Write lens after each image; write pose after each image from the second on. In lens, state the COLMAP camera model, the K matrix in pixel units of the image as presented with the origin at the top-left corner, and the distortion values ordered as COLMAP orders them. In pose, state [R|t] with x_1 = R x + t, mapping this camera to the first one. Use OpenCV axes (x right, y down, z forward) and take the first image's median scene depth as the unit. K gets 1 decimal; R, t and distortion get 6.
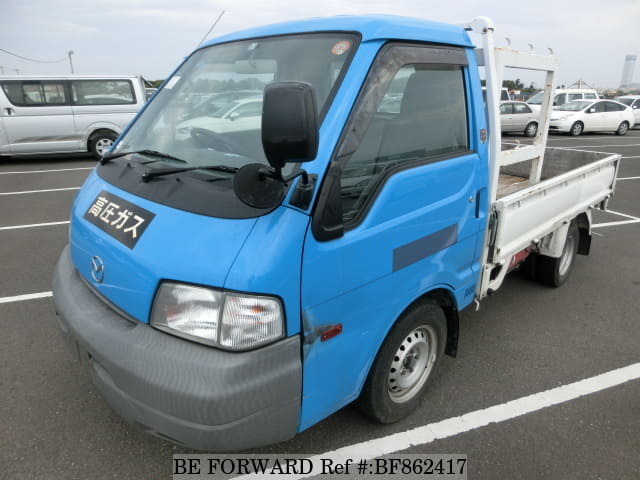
lens RADIAL K [[448.5, 0, 337.6], [0, 448.5, 242.4], [0, 0, 1]] dist [-0.037195, -0.000023]
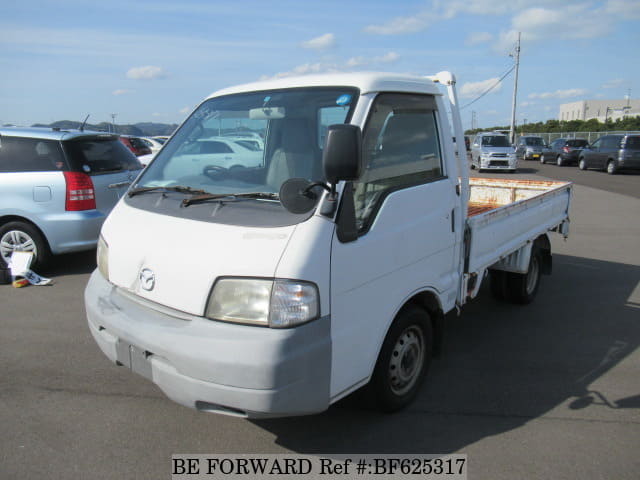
lens RADIAL K [[521.5, 0, 320.0], [0, 521.5, 240.0], [0, 0, 1]] dist [-0.071744, -0.001995]
pose [[0.996261, -0.038902, 0.077142, -0.143704], [0.048181, 0.991320, -0.122325, 0.113648], [-0.071714, 0.125585, 0.989488, -0.324764]]
